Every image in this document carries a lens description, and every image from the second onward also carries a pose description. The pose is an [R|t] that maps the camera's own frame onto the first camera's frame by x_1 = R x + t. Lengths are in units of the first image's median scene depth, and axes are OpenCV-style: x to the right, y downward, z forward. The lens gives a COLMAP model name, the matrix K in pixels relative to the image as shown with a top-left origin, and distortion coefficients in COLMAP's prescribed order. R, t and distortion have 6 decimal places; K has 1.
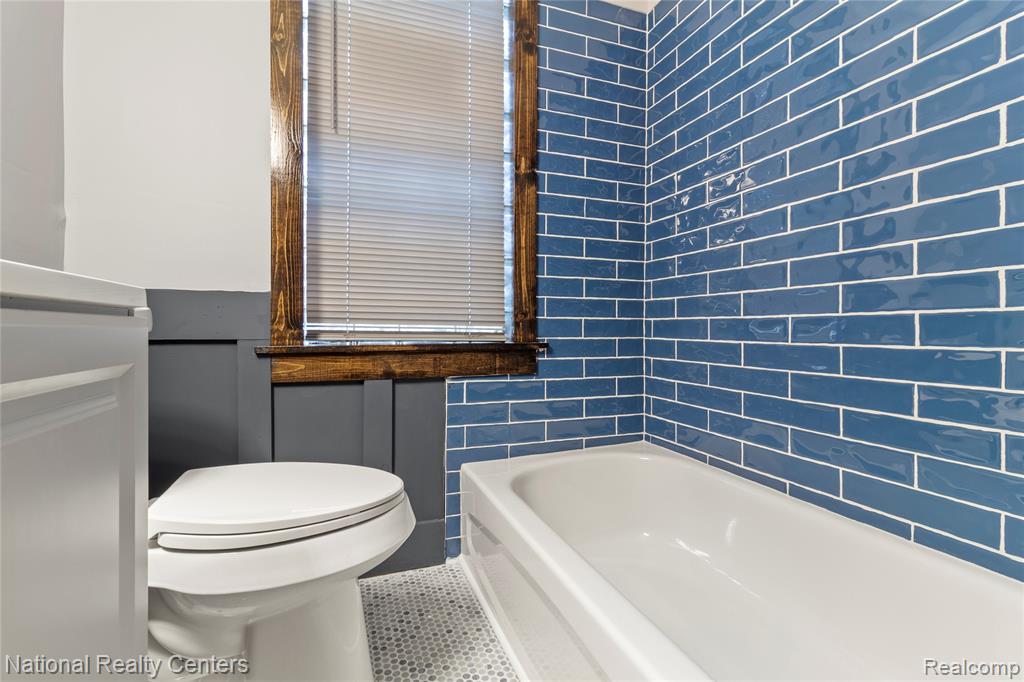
lens RADIAL K [[476.5, 0, 510.6], [0, 476.5, 345.4], [0, 0, 1]] dist [0.000938, 0.000825]
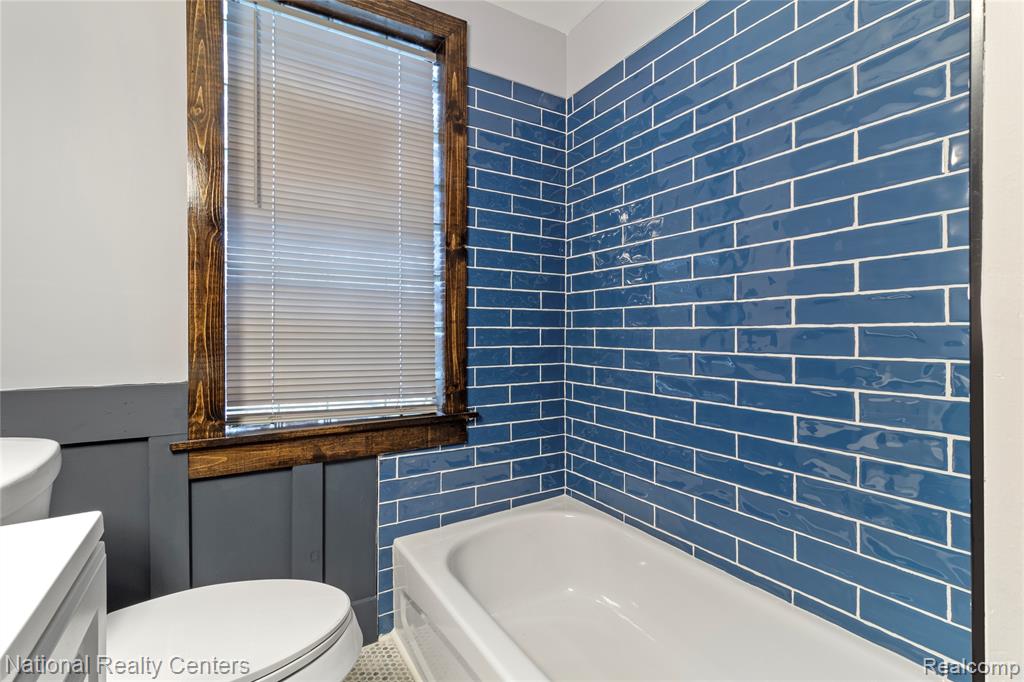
lens RADIAL K [[476.5, 0, 502.4], [0, 476.5, 333.1], [0, 0, 1]] dist [0.000938, 0.000825]
pose [[0.982100, -0.004393, 0.188308, -0.067097], [0.004721, 0.999988, -0.001294, -0.185275], [-0.188300, 0.002160, 0.982109, -0.029529]]
